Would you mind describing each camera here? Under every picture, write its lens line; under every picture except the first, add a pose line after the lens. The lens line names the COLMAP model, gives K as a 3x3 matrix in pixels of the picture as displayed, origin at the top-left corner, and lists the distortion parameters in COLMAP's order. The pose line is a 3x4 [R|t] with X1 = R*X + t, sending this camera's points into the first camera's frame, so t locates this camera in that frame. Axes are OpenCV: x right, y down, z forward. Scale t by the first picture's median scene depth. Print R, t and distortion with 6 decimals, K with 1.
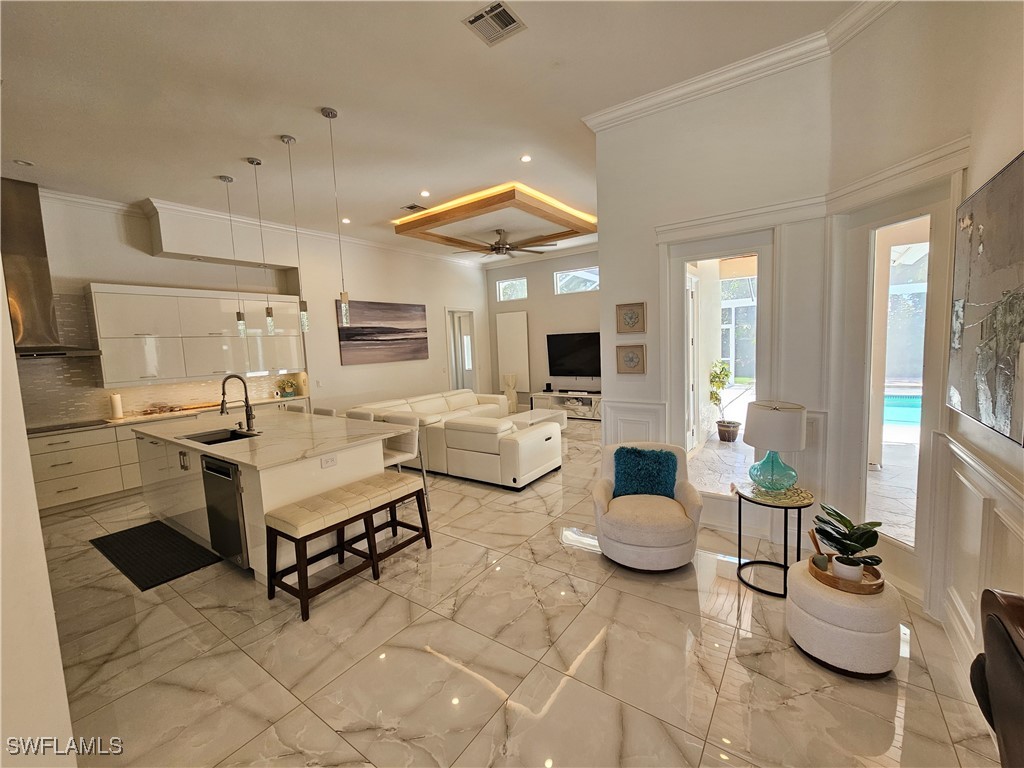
lens RADIAL K [[422.0, 0, 509.2], [0, 422.0, 382.6], [0, 0, 1]] dist [0.001312, 0.001821]
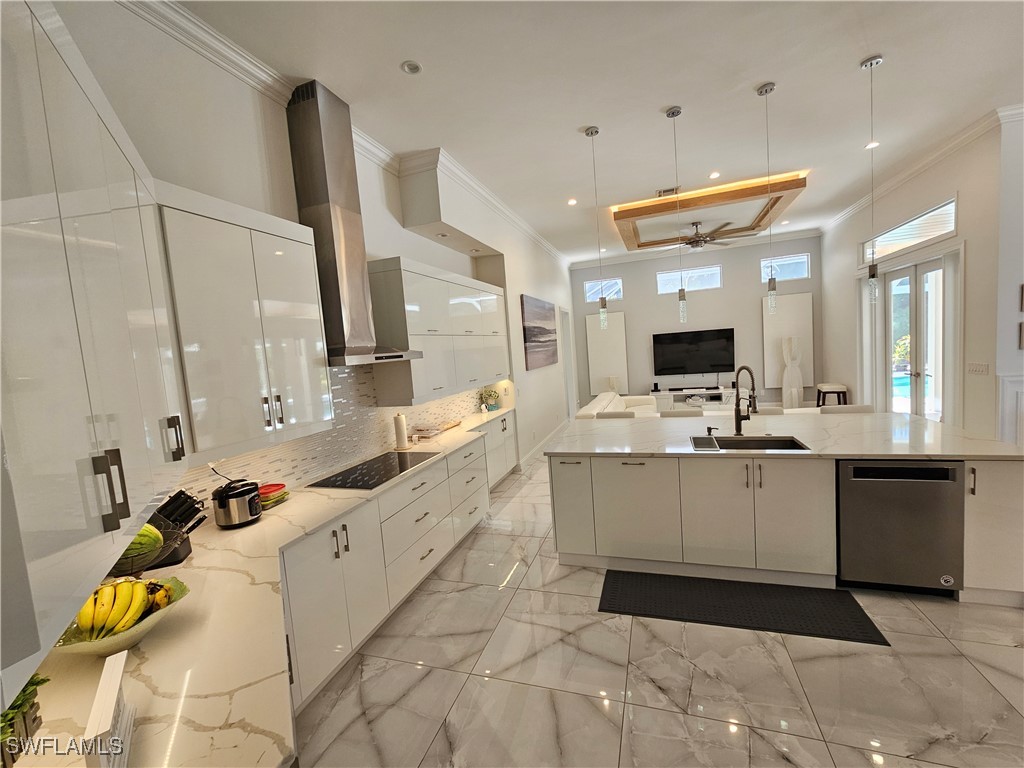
lens RADIAL K [[422.0, 0, 520.4], [0, 422.0, 386.6], [0, 0, 1]] dist [0.001312, 0.001821]
pose [[0.954404, -0.059345, 0.292559, -0.599801], [0.065703, 0.997768, -0.011946, 0.001092], [-0.291197, 0.030623, 0.956173, 0.162275]]
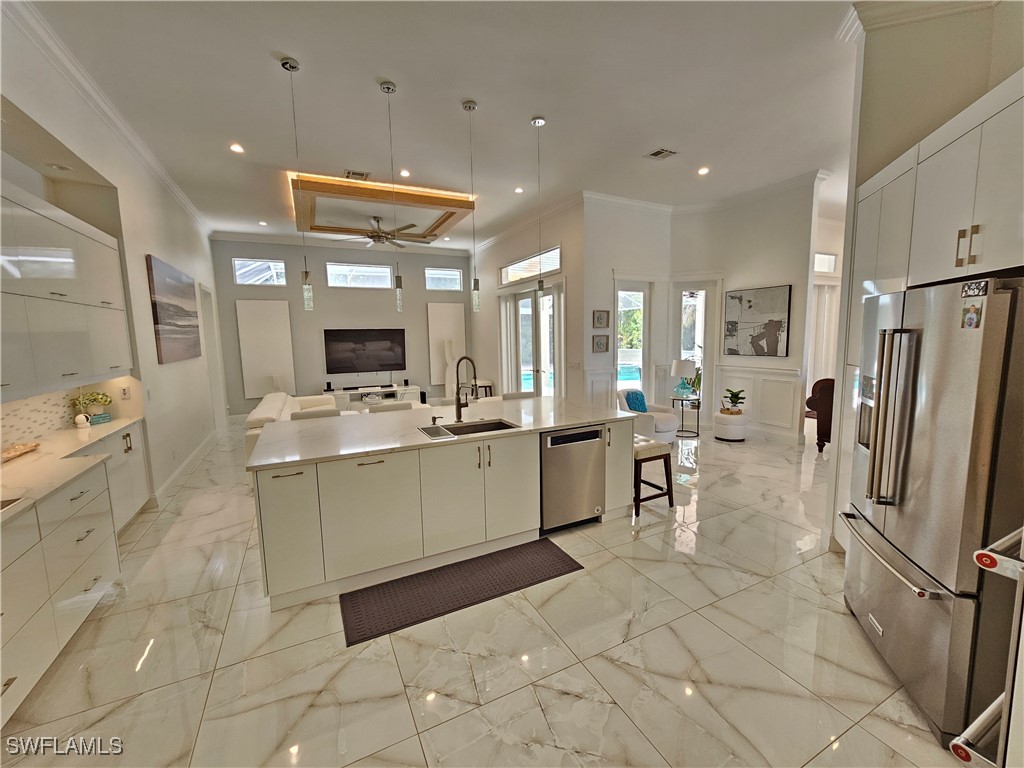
lens RADIAL K [[422.0, 0, 520.1], [0, 422.0, 387.3], [0, 0, 1]] dist [0.001312, 0.001821]
pose [[0.462912, -0.078318, 0.882937, -0.630944], [0.082331, 0.995582, 0.045145, 0.007088], [-0.882572, 0.051795, 0.467315, 0.231984]]
